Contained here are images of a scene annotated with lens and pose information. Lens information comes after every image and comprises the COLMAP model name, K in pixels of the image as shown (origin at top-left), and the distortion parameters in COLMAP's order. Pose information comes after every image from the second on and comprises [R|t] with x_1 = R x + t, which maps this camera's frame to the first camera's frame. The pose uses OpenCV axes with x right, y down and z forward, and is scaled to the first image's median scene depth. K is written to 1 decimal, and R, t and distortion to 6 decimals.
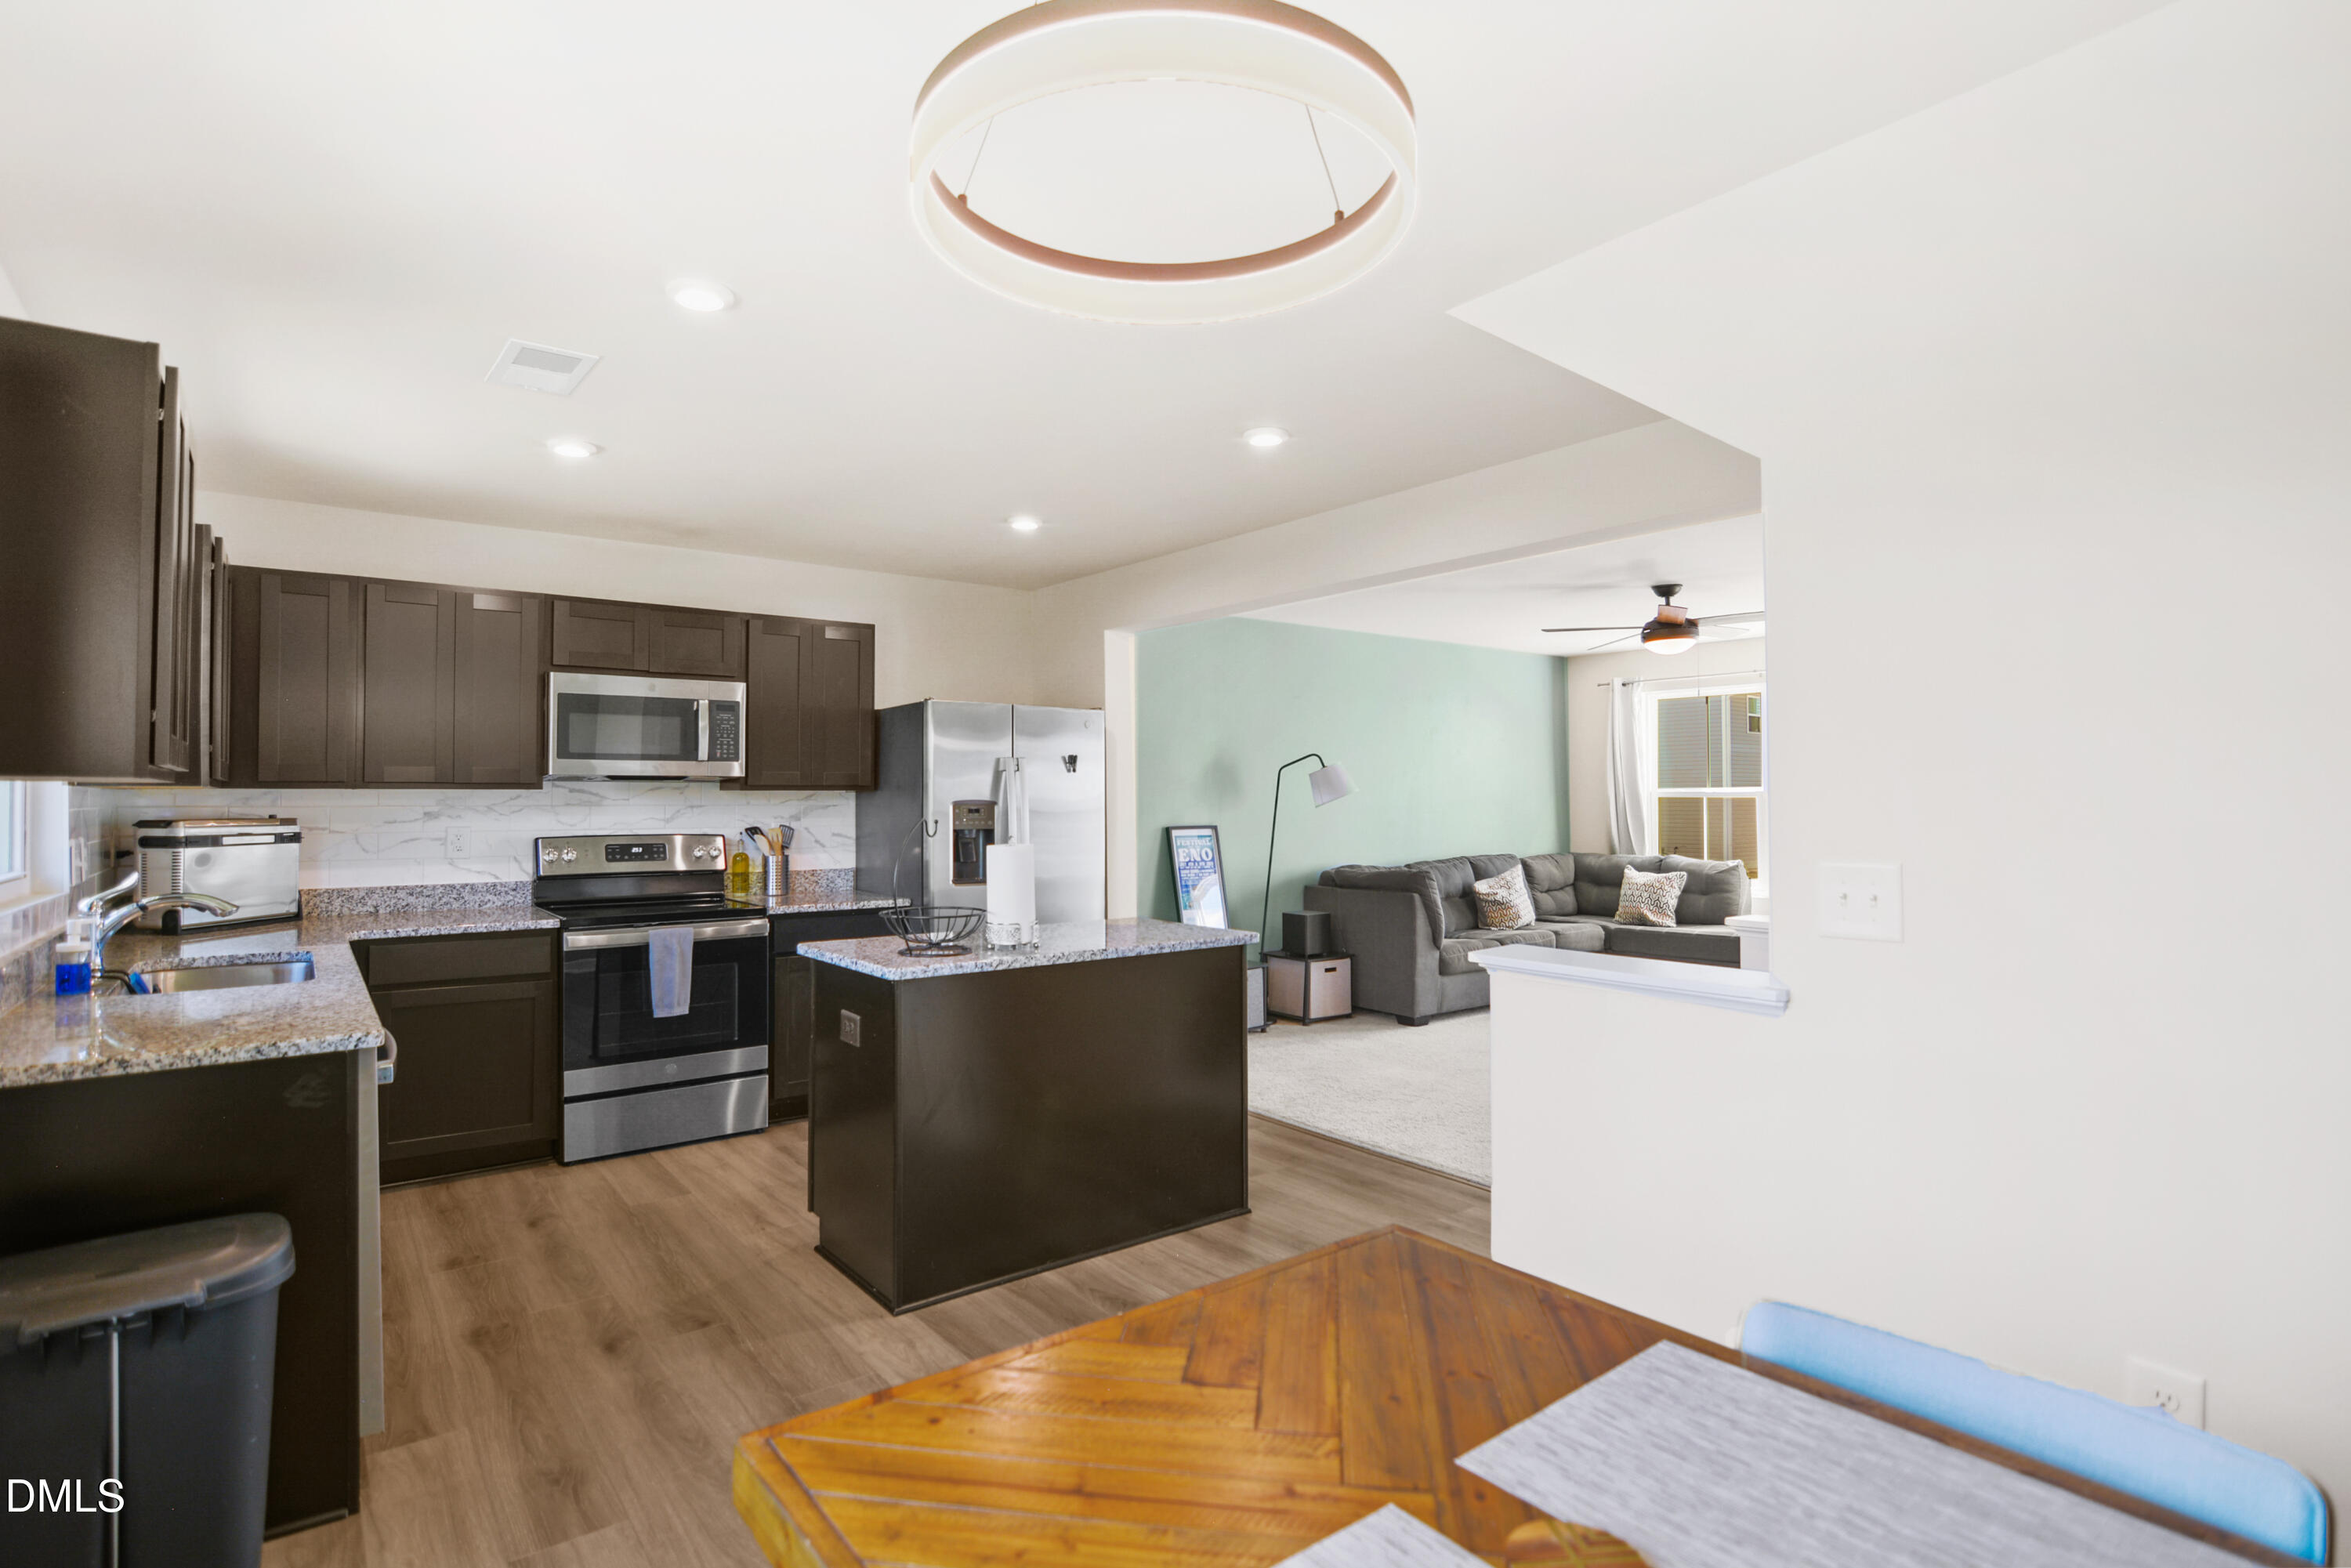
lens RADIAL K [[1153.8, 0, 1179.8], [0, 1153.8, 802.7], [0, 0, 1]] dist [-0.002454, -0.000042]
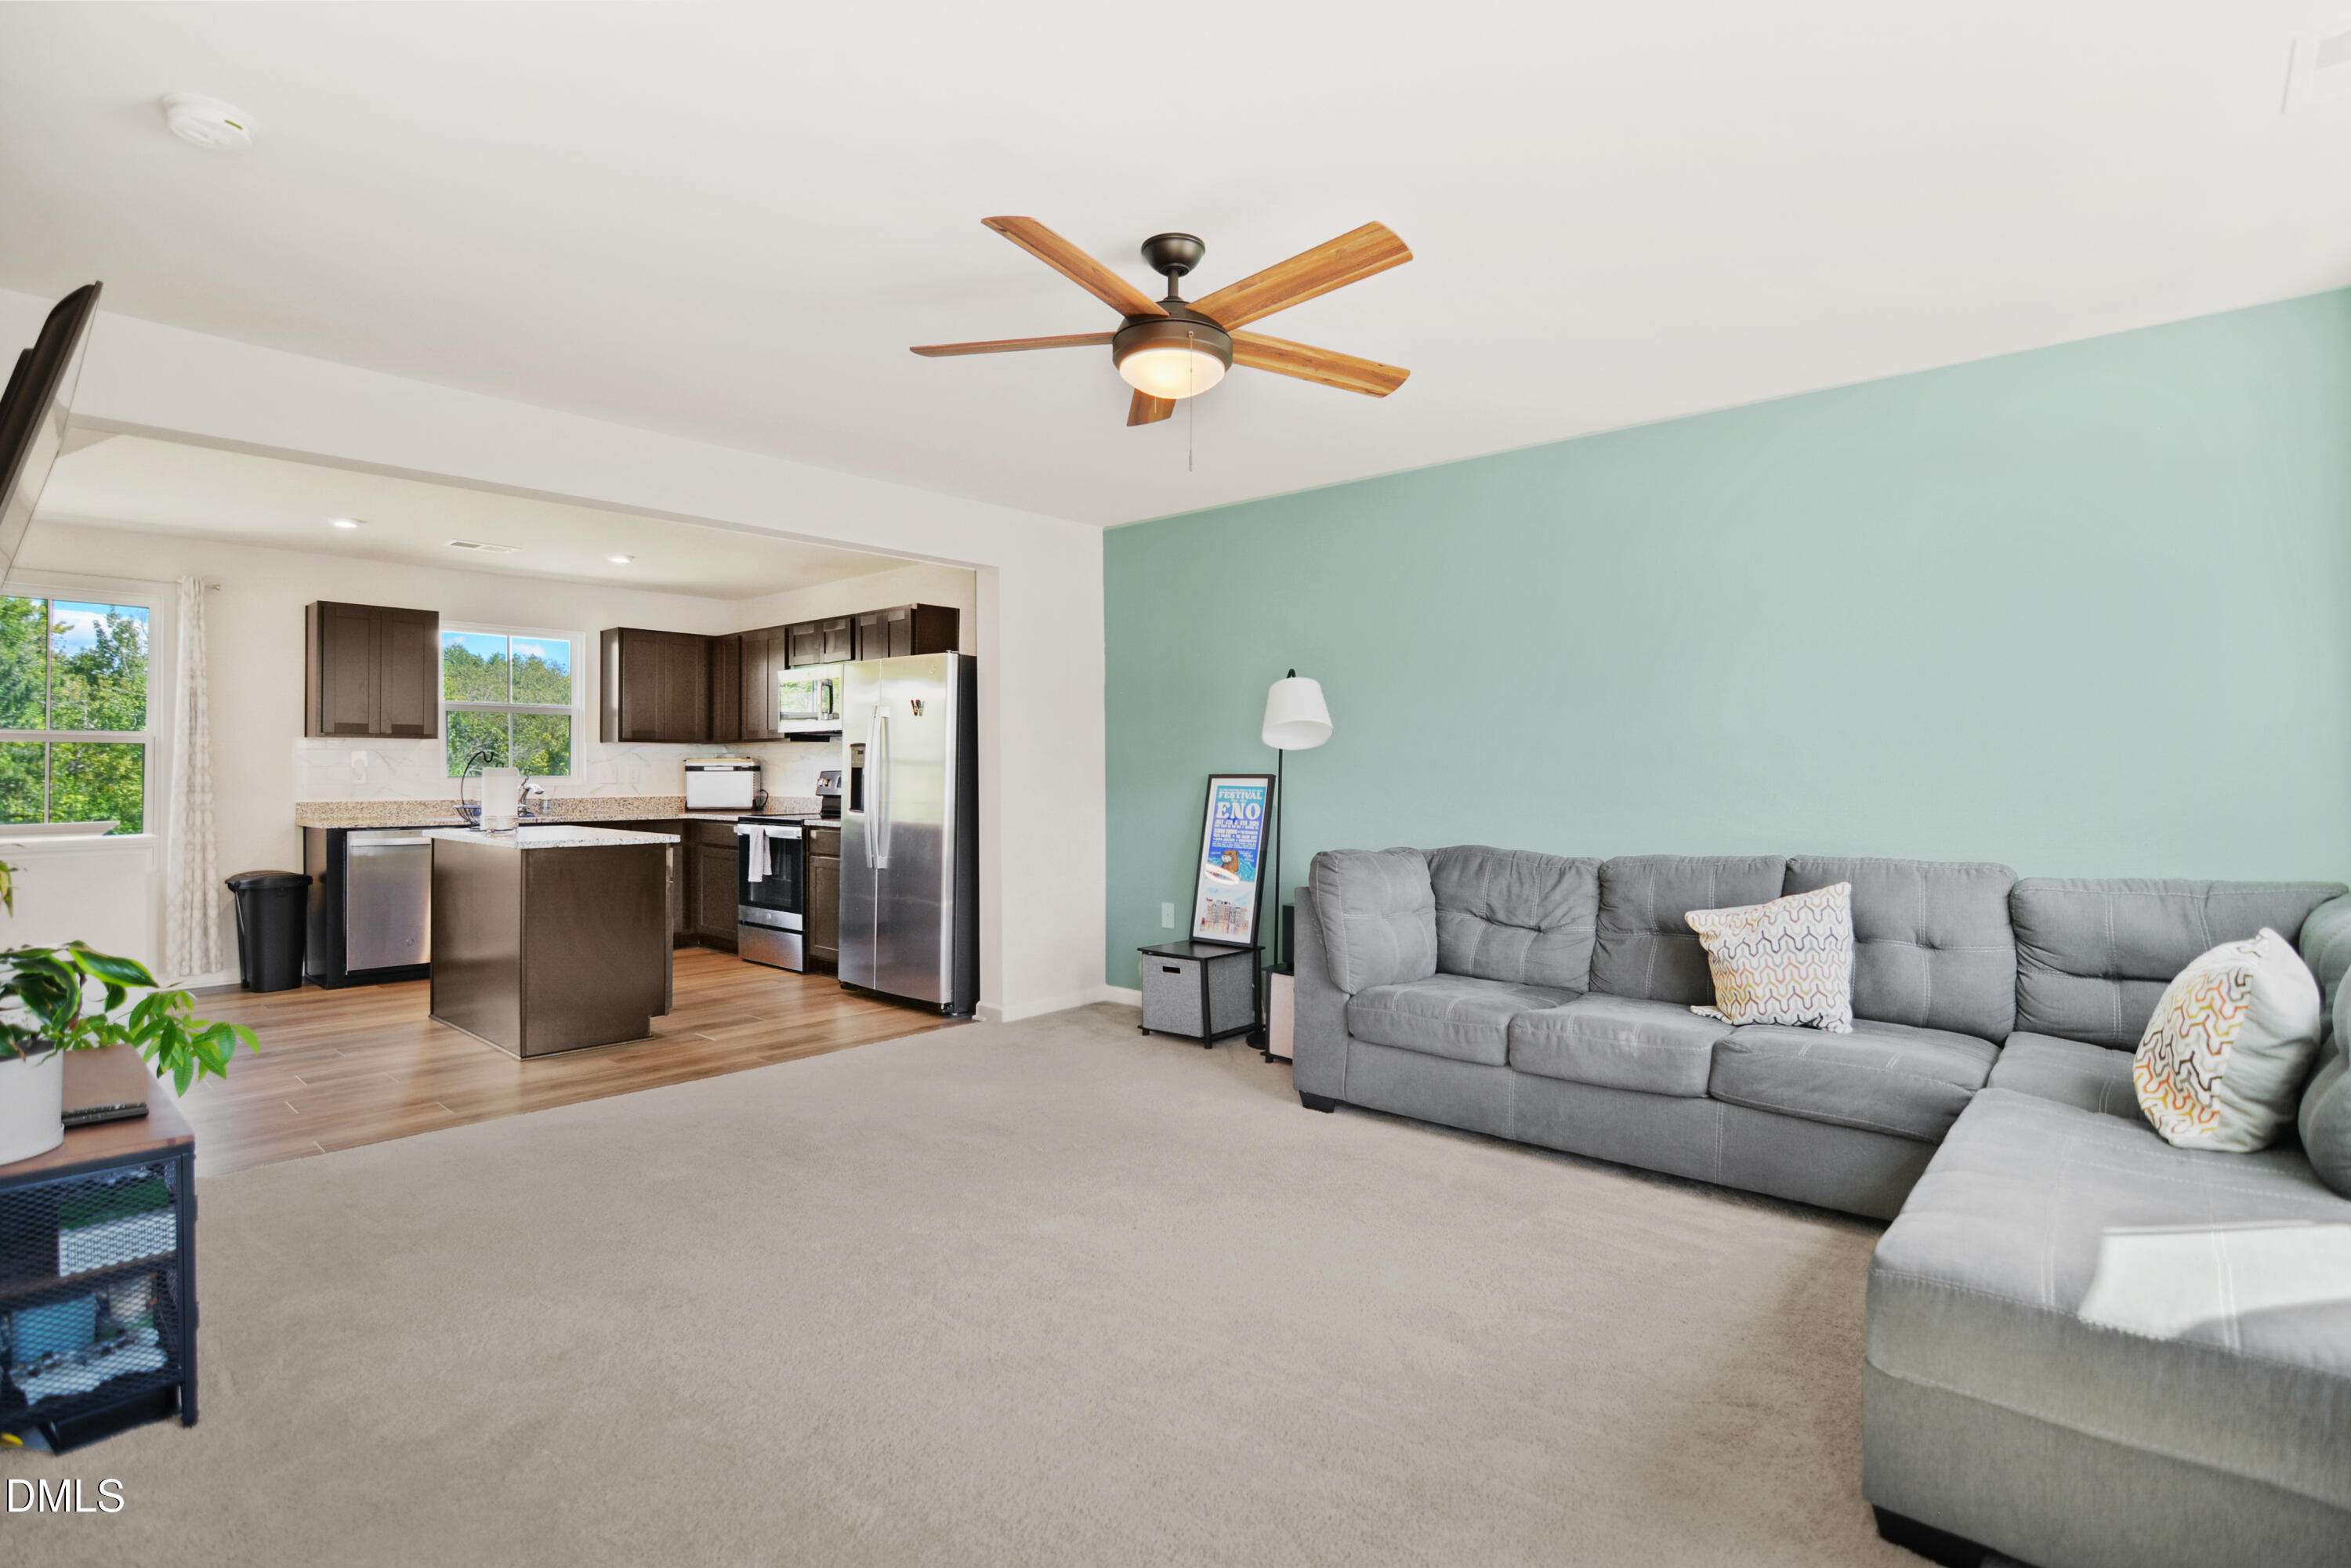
lens RADIAL K [[1153.8, 0, 1179.8], [0, 1153.8, 802.7], [0, 0, 1]] dist [-0.002454, -0.000042]
pose [[0.199609, 0.049127, -0.978643, 0.784327], [0.007314, 0.998640, 0.051623, -0.001602], [0.979848, -0.017462, 0.198979, 0.801097]]
